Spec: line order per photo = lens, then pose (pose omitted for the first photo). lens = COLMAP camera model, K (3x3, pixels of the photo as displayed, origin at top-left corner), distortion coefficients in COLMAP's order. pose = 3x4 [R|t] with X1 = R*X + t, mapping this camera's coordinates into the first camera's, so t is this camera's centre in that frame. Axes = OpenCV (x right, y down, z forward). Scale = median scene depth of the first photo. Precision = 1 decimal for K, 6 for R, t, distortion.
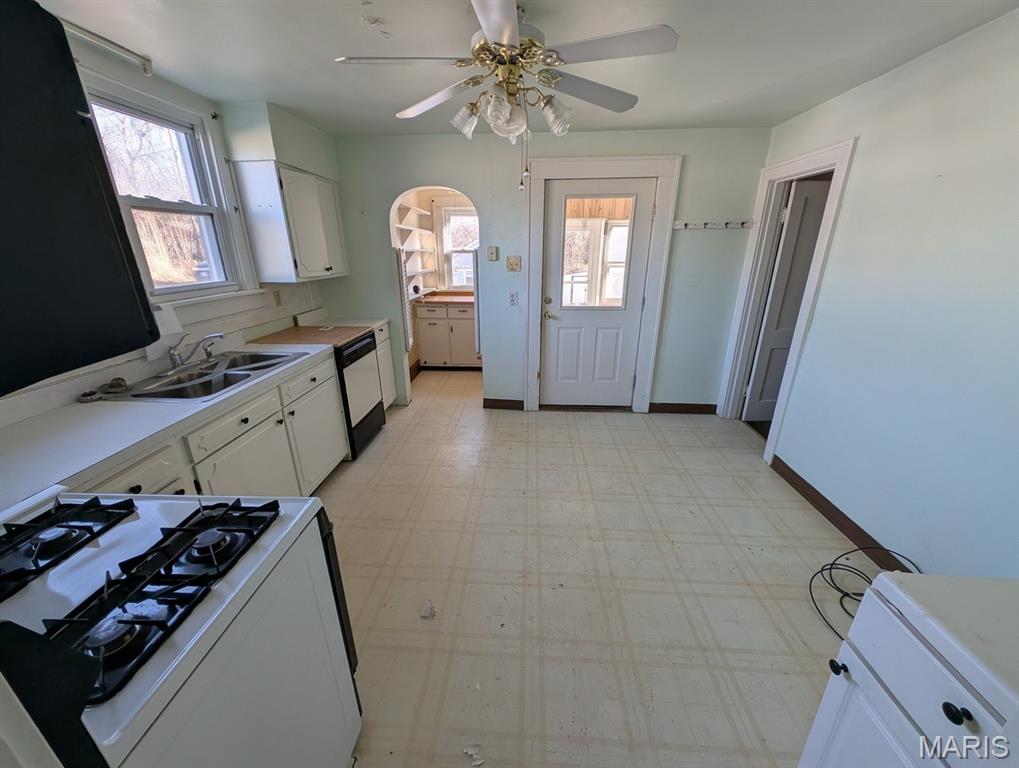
lens RADIAL K [[383.1, 0, 506.8], [0, 383.1, 382.4], [0, 0, 1]] dist [-0.001294, -0.000467]
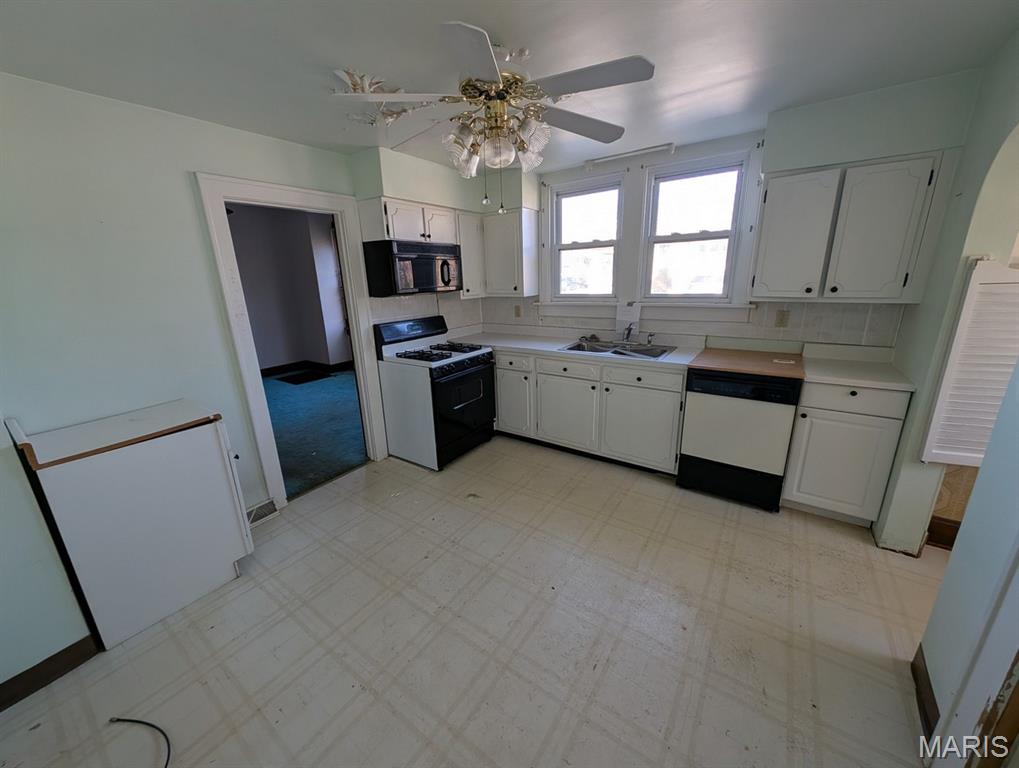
lens RADIAL K [[383.1, 0, 506.8], [0, 383.1, 382.4], [0, 0, 1]] dist [-0.001294, -0.000467]
pose [[-0.532303, 0.253526, -0.807699, 0.727964], [-0.249683, 0.864642, 0.435950, -0.450870], [0.808896, 0.433726, -0.396951, 1.265802]]
